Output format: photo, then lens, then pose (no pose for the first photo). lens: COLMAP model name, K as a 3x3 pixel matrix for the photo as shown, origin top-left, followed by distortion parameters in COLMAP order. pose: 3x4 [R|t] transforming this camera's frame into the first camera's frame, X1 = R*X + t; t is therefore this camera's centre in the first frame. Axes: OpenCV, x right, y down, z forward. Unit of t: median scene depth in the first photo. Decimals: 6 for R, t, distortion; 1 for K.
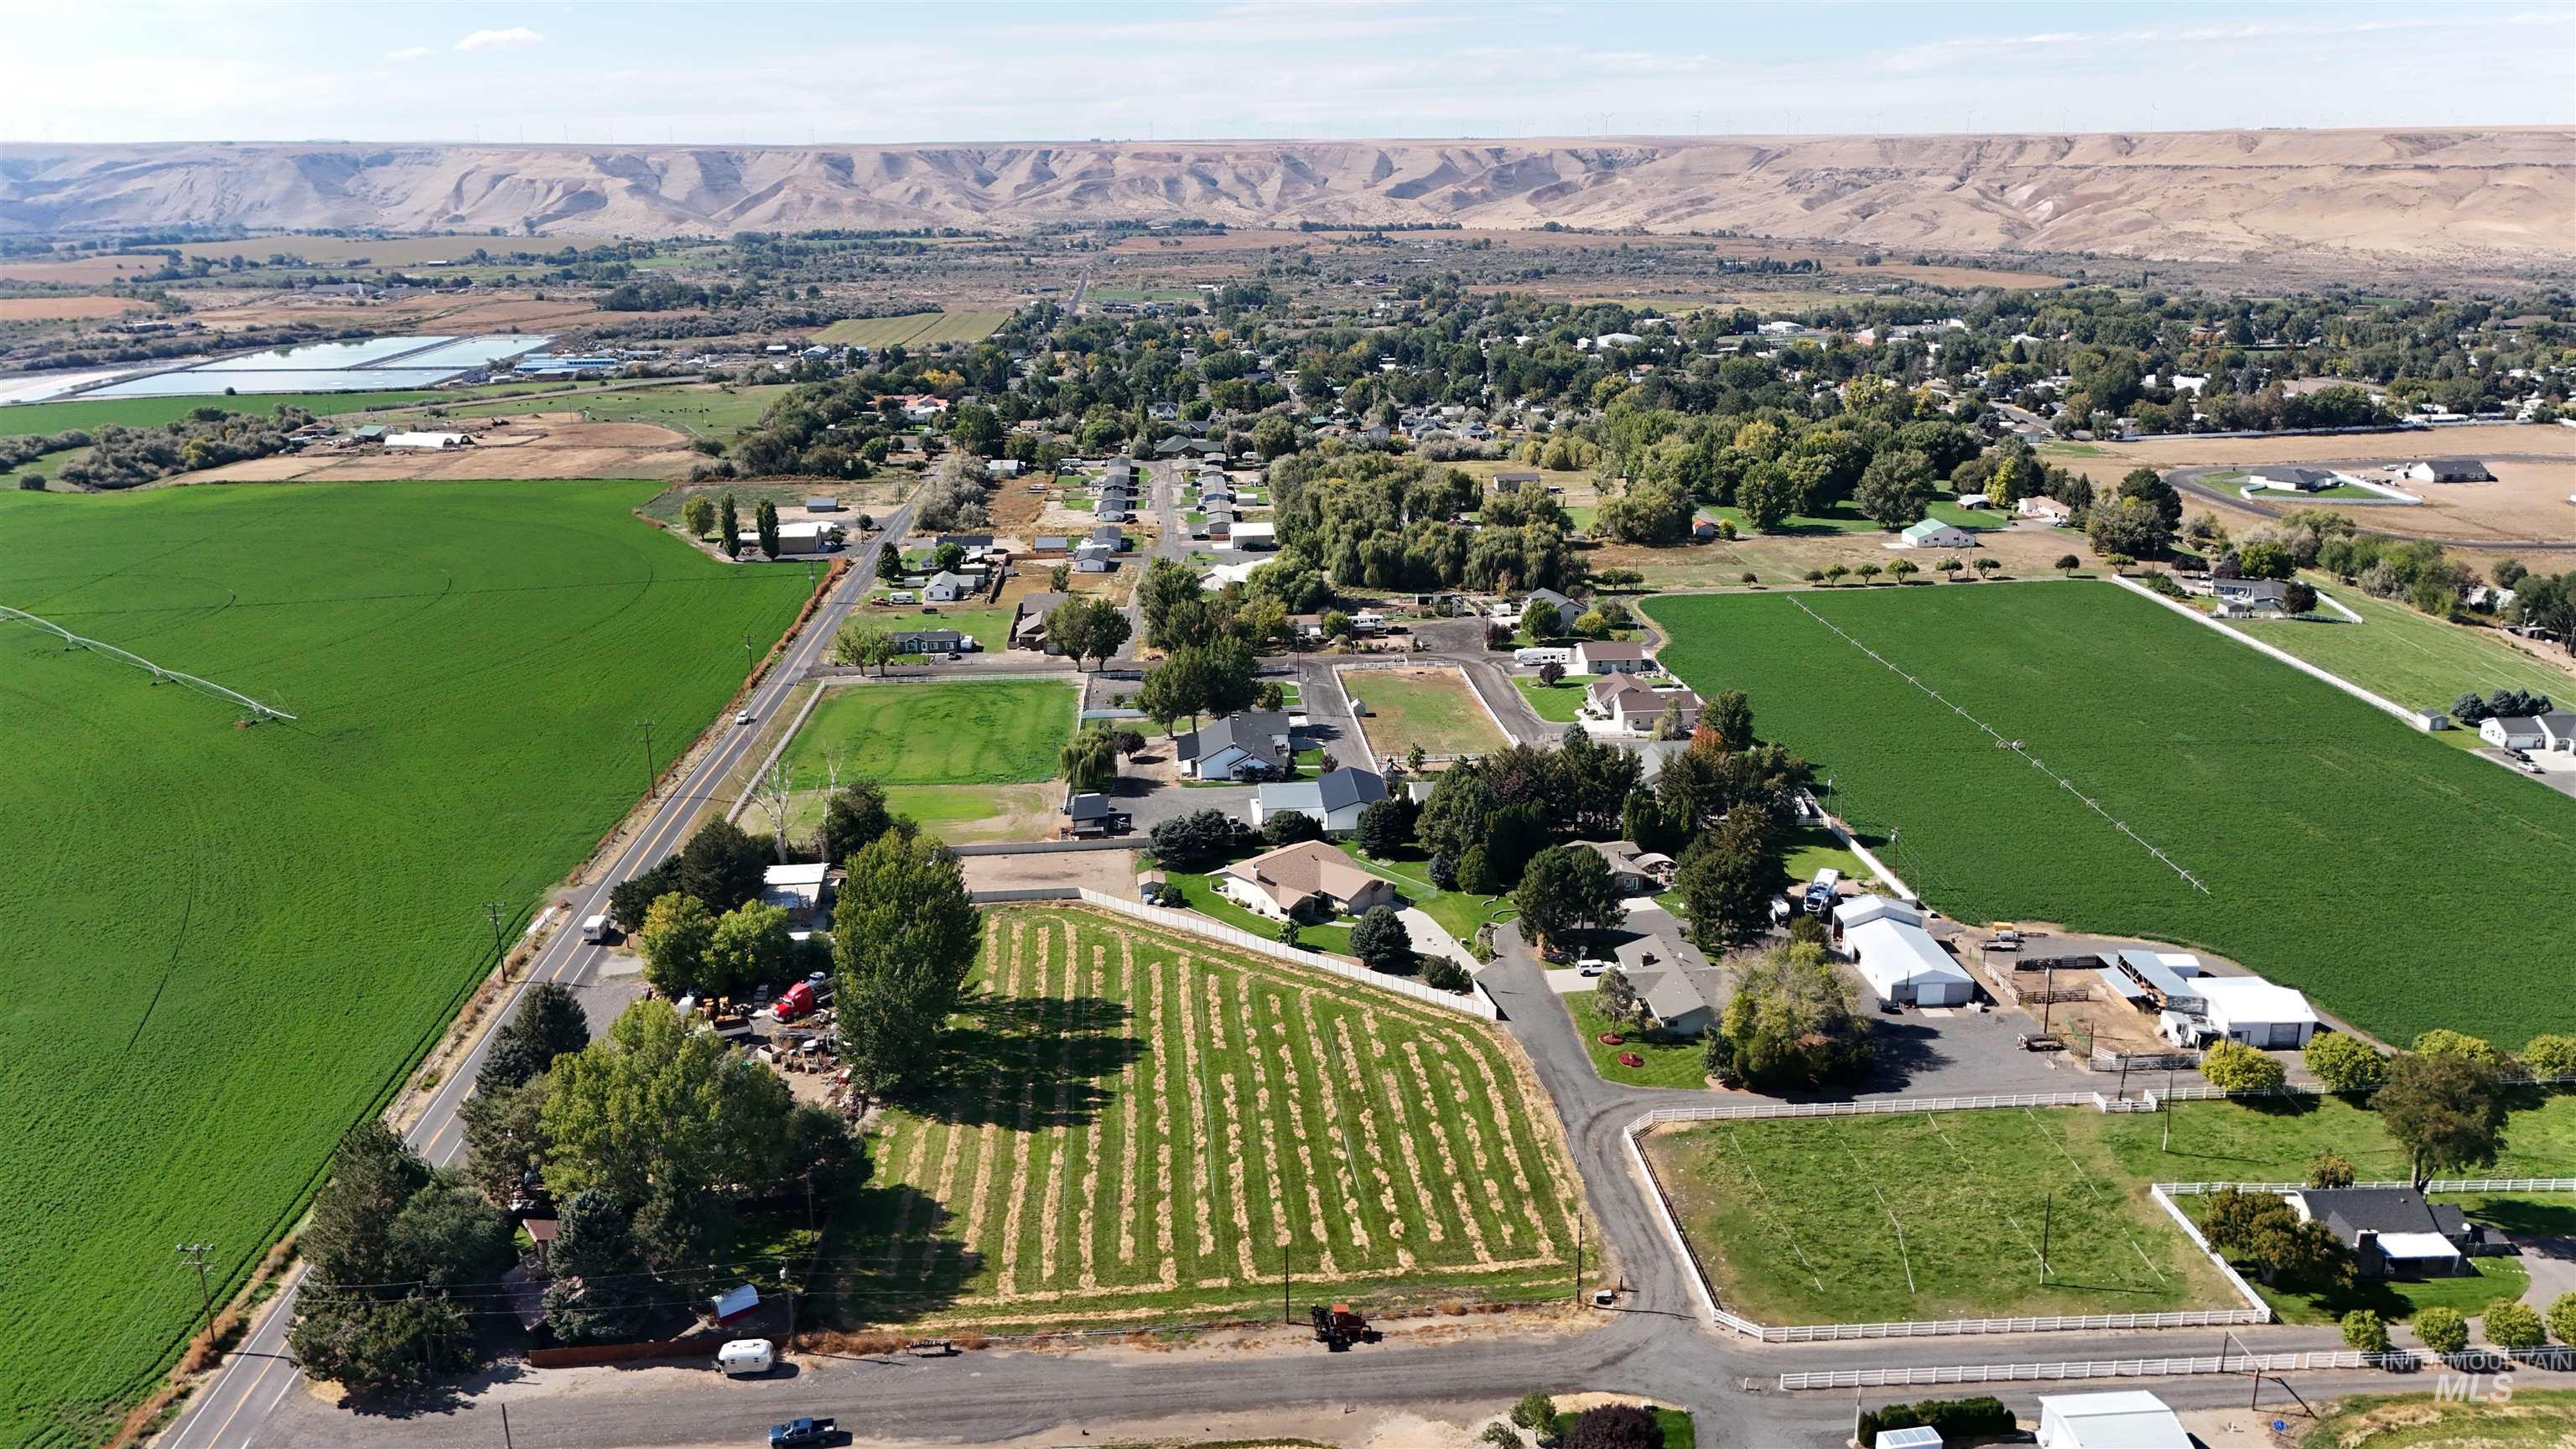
lens RADIAL K [[1895.4, 0, 1301.8], [0, 1895.4, 633.3], [0, 0, 1]] dist [0.087013, -0.076716]
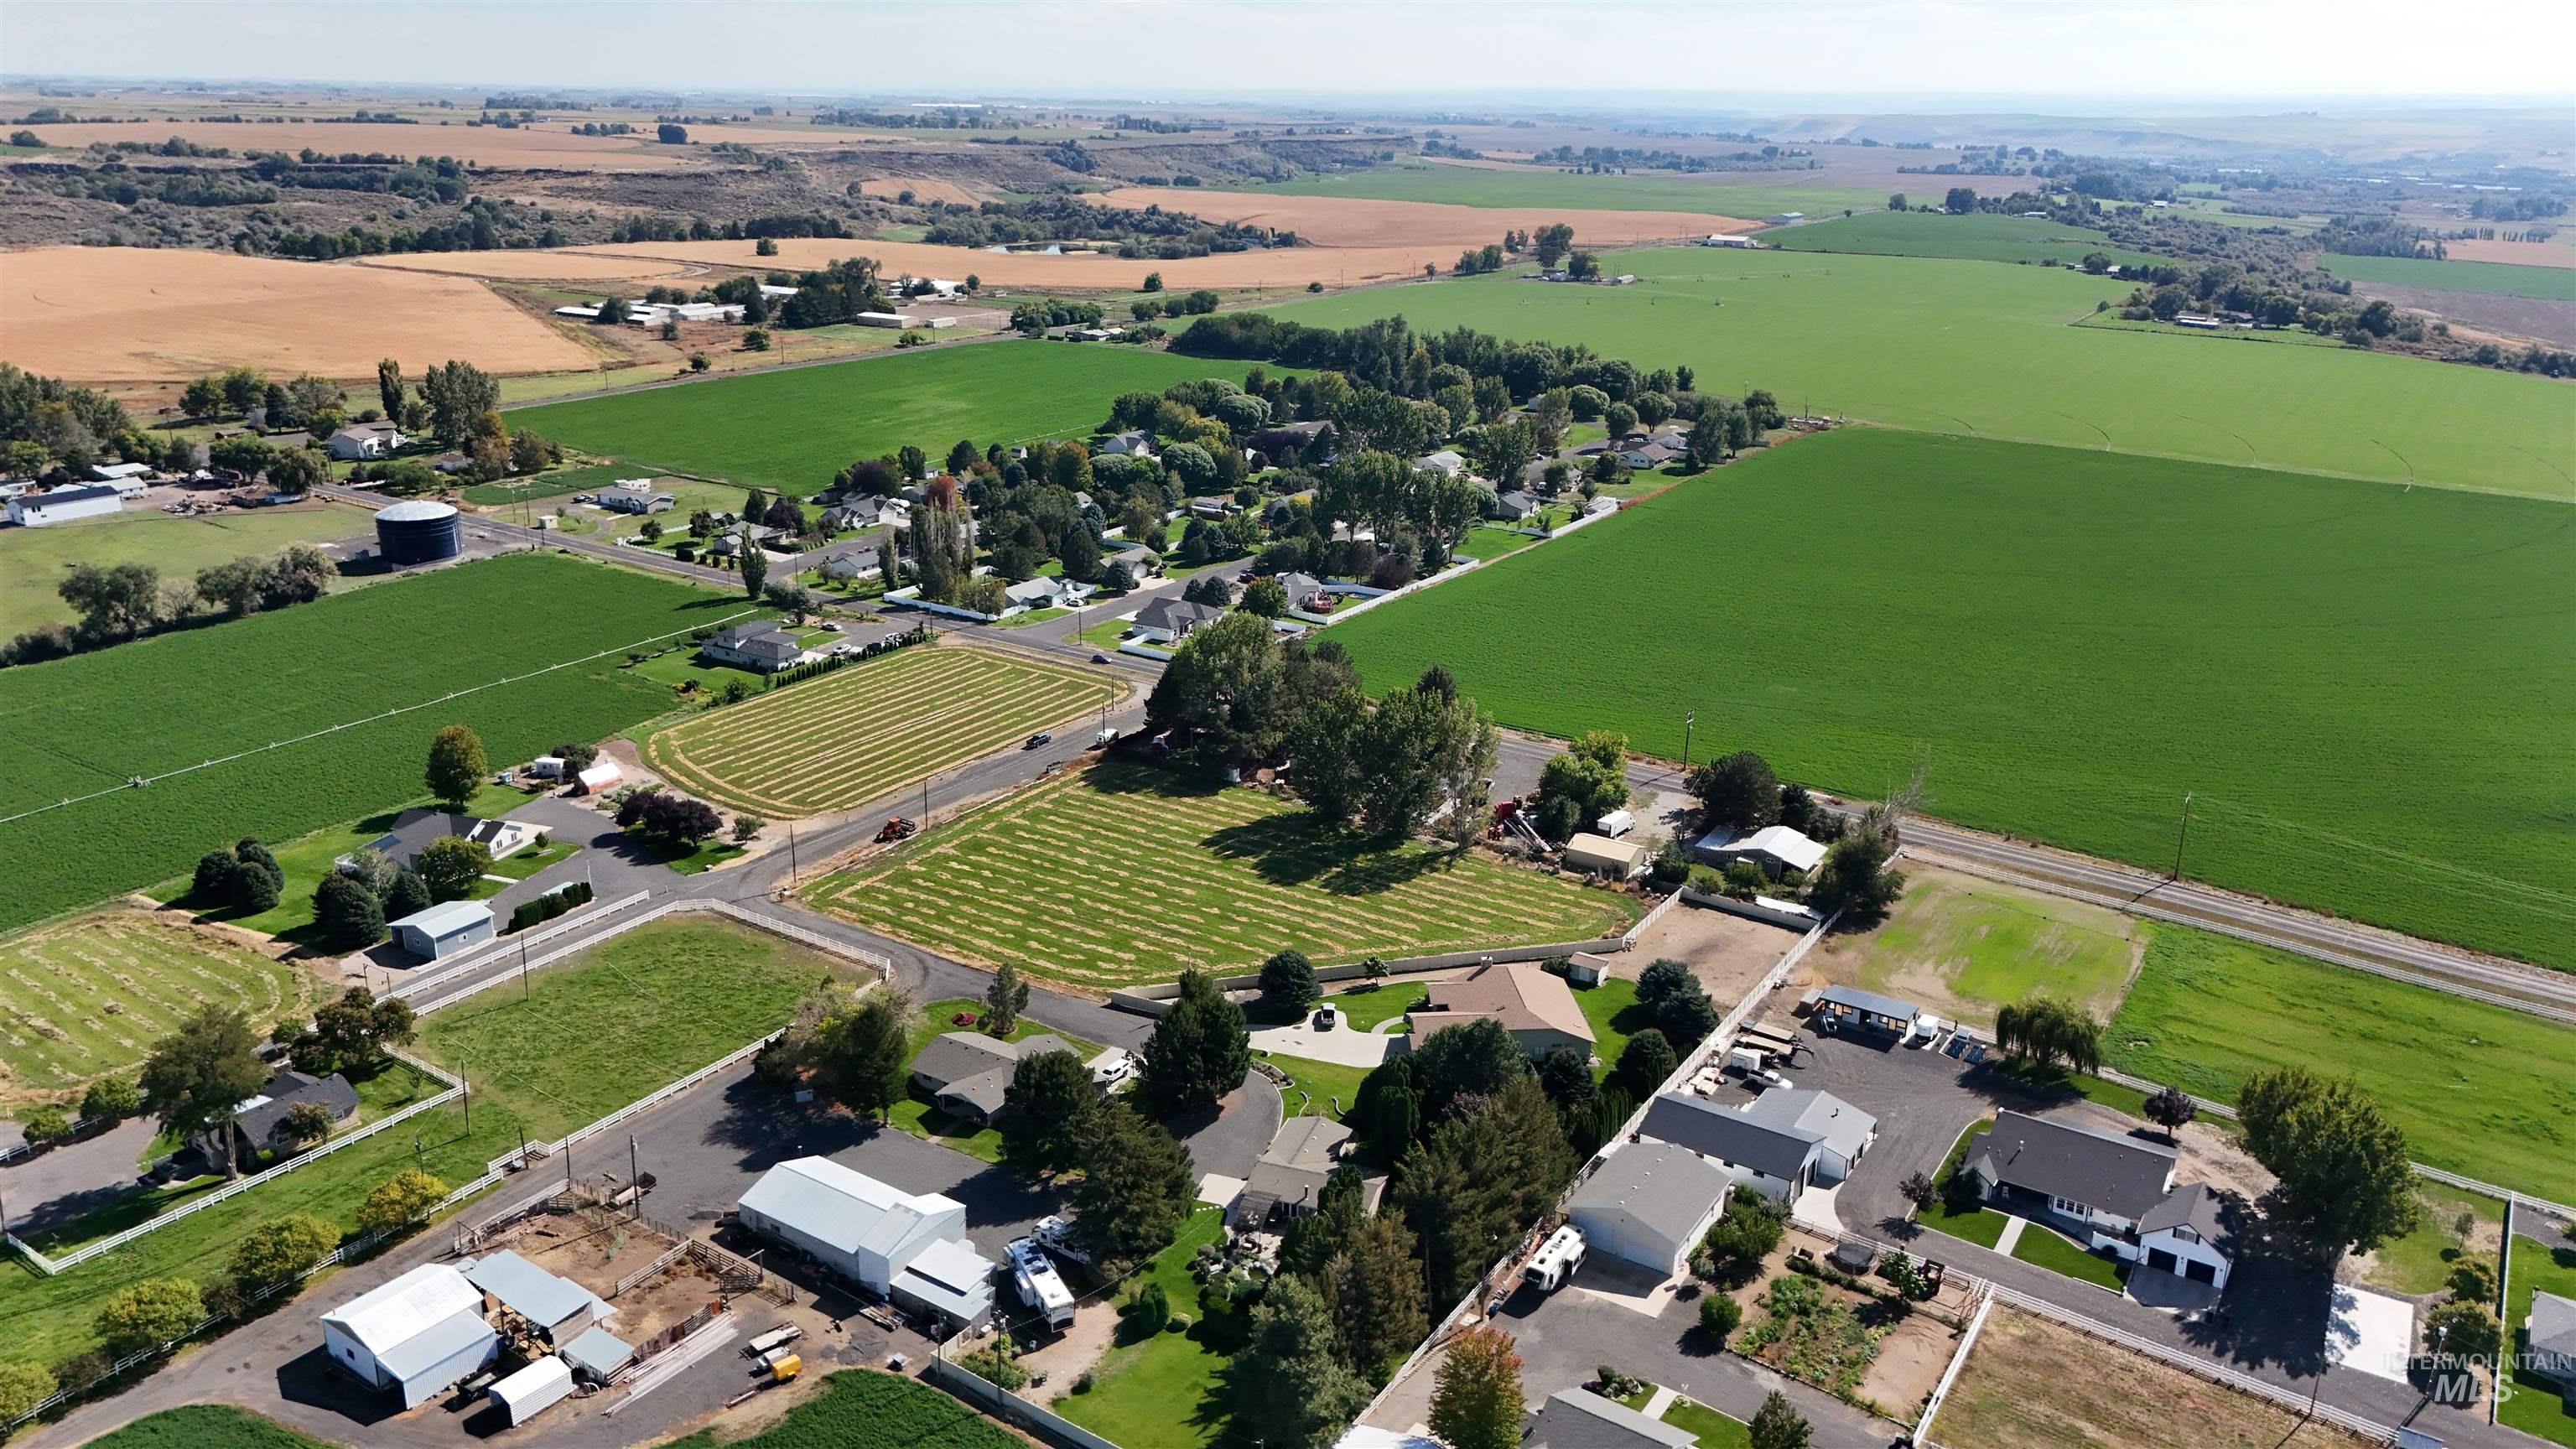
lens RADIAL K [[1889.8, 0, 1299.5], [0, 1889.8, 726.0], [0, 0, 1]] dist [0.066583, -0.073023]
pose [[-0.610658, 0.252438, -0.750581, 0.640044], [-0.200784, 0.867500, 0.455115, -0.342843], [0.766017, 0.428624, -0.479060, 1.251782]]
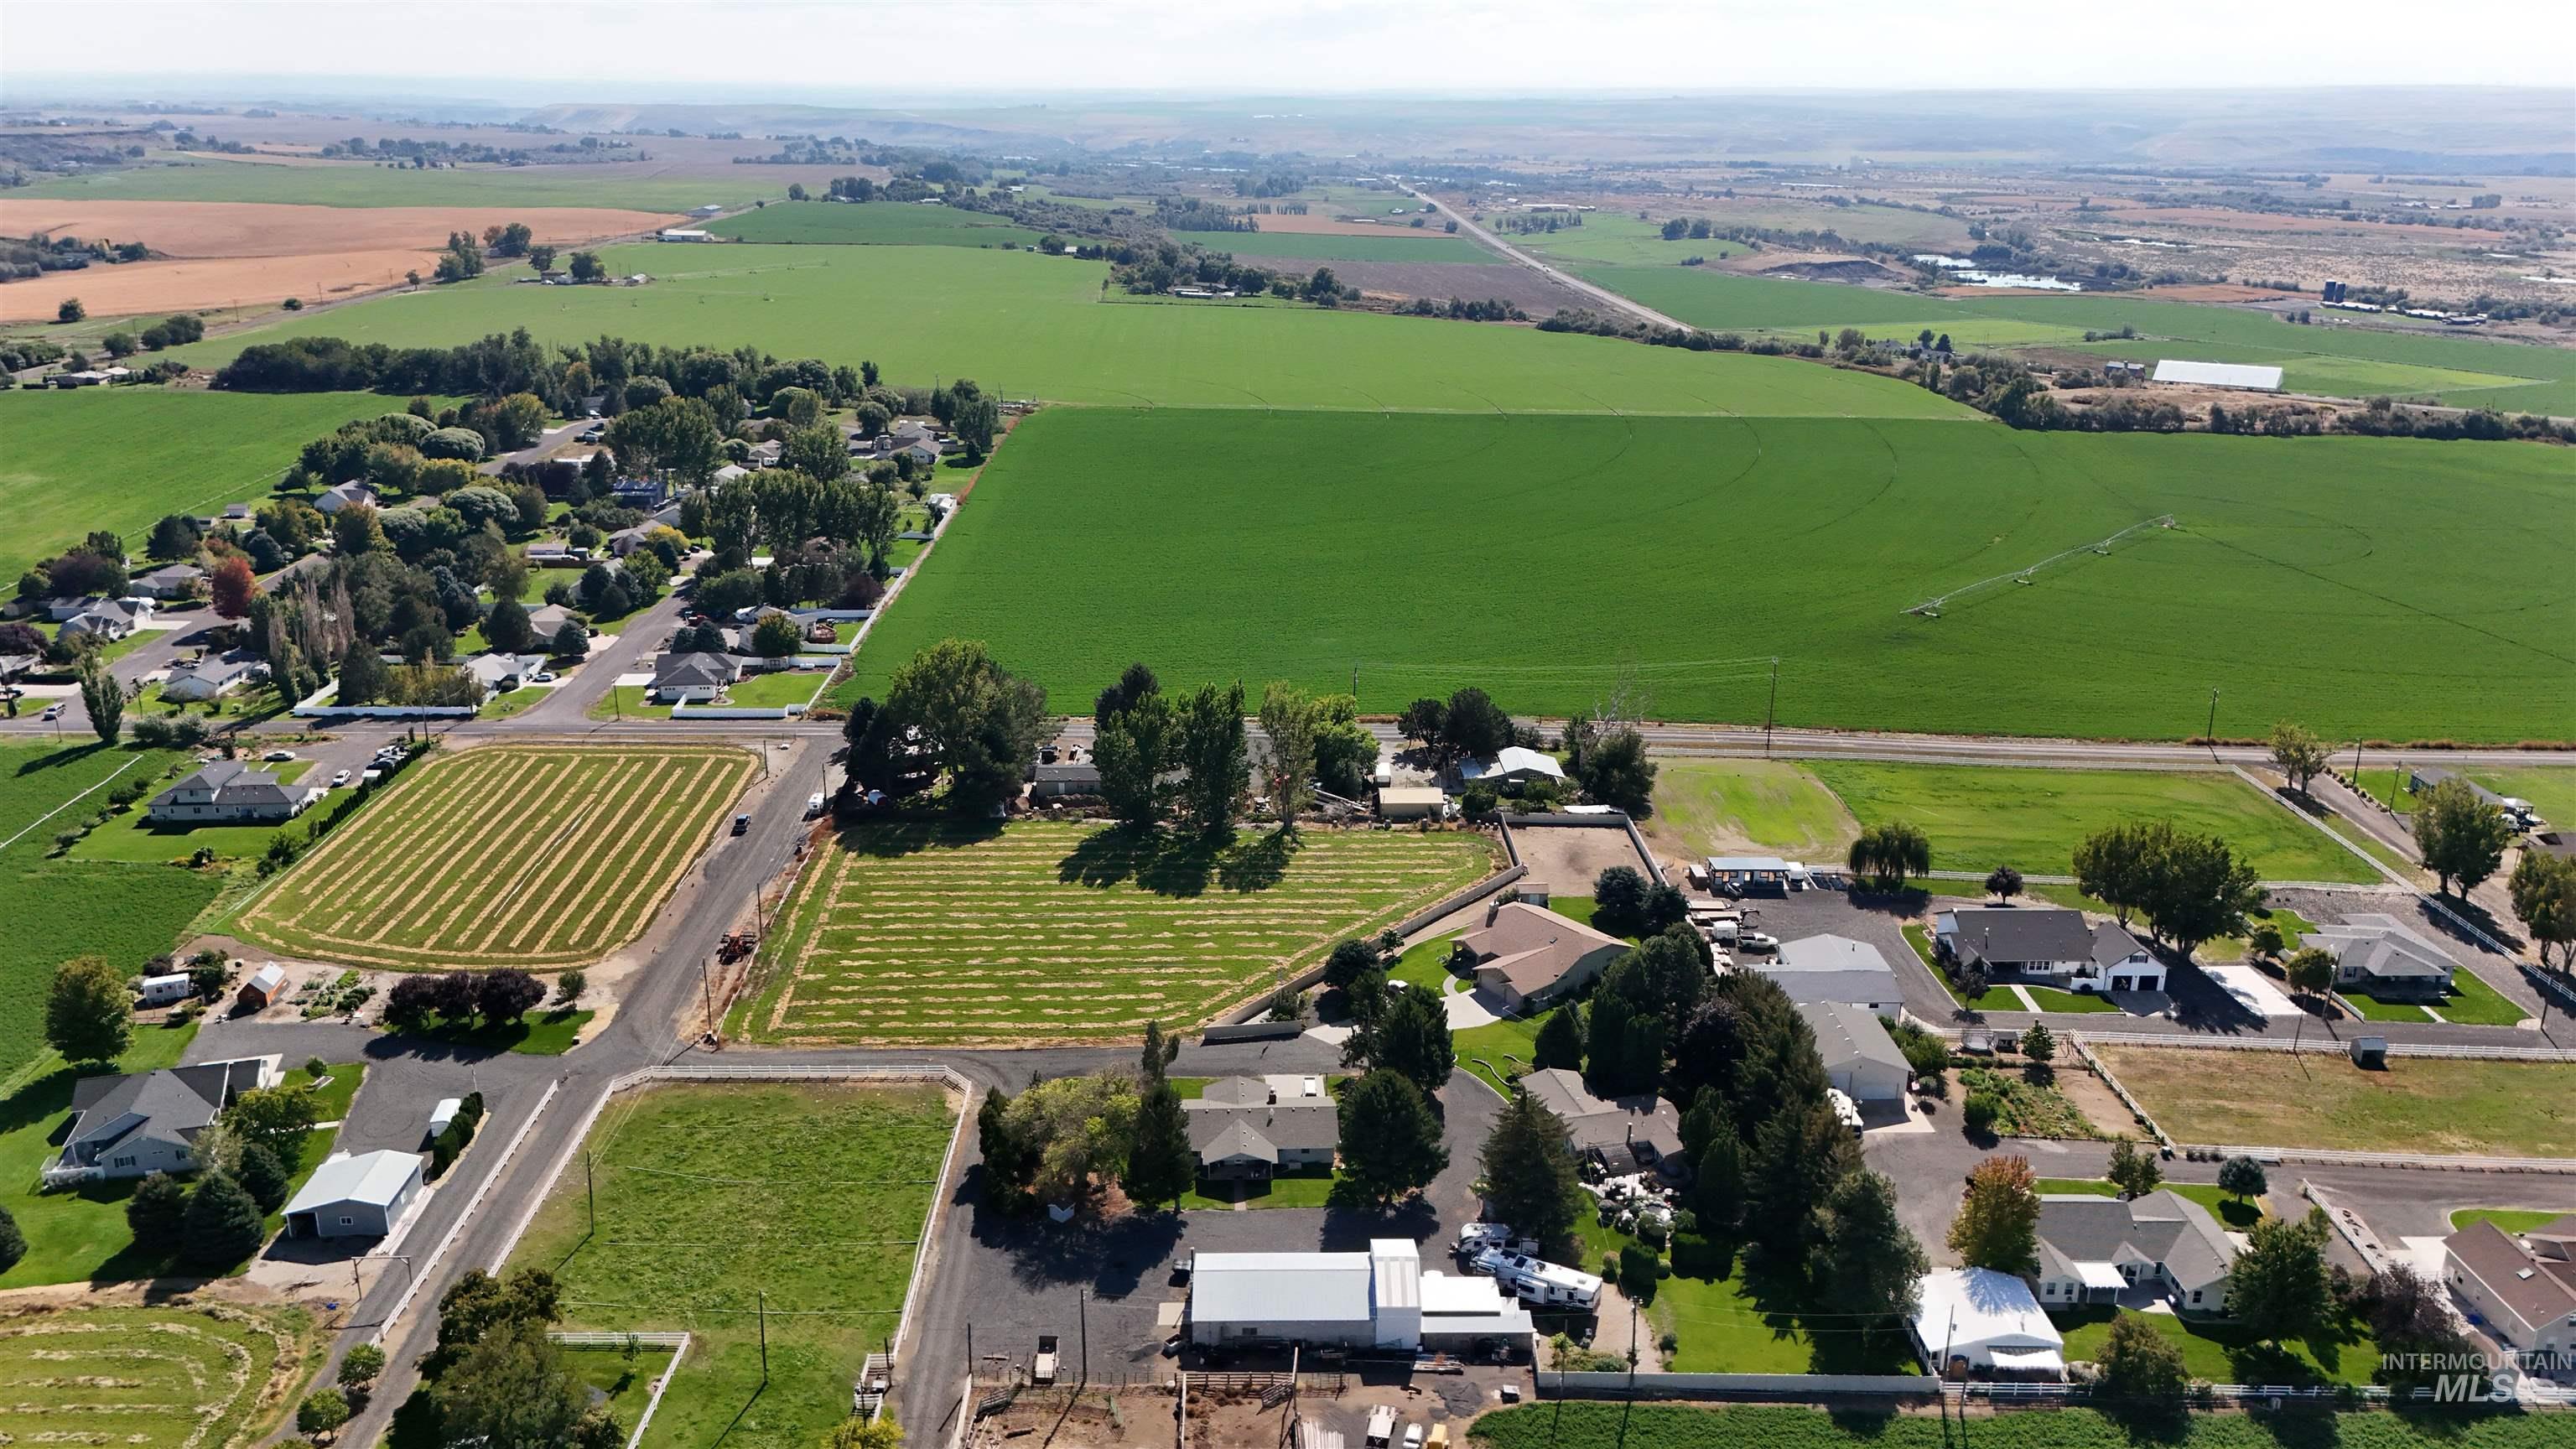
lens RADIAL K [[1889.8, 0, 1299.5], [0, 1889.8, 726.0], [0, 0, 1]] dist [0.066583, -0.073023]
pose [[-0.047748, 0.321975, -0.945543, 0.812997], [-0.255805, 0.911112, 0.323168, -0.229328], [0.965548, 0.257306, 0.038860, 0.805792]]
